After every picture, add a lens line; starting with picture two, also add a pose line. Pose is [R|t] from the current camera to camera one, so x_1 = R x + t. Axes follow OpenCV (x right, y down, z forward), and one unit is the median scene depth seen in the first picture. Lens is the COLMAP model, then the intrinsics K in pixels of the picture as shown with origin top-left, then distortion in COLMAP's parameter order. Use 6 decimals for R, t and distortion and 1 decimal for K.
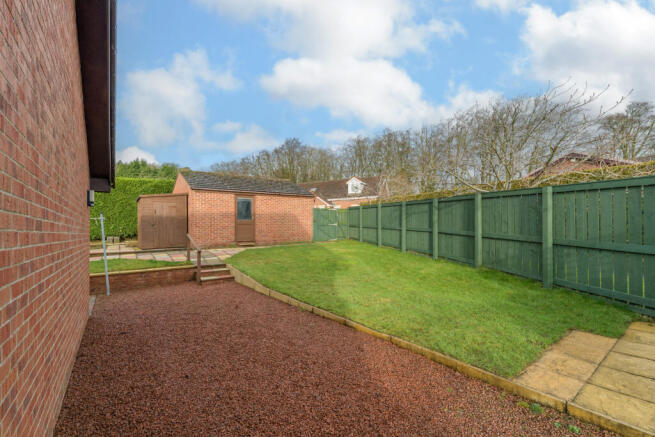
lens RADIAL K [[292.1, 0, 329.3], [0, 292.1, 228.5], [0, 0, 1]] dist [-0.000021, -0.000031]
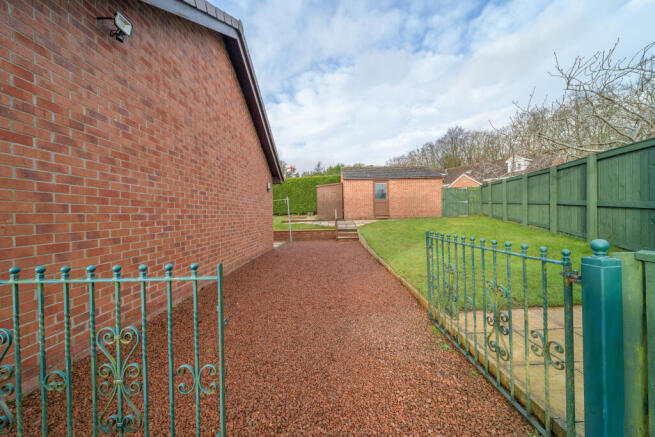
lens RADIAL K [[235.4, 0, 325.5], [0, 235.4, 216.5], [0, 0, 1]] dist [-0.000572, -0.000027]
pose [[0.794776, 0.012468, -0.606774, 0.183231], [0.002995, 0.999696, 0.024463, 0.023341], [0.606895, -0.021260, 0.794498, -0.012103]]
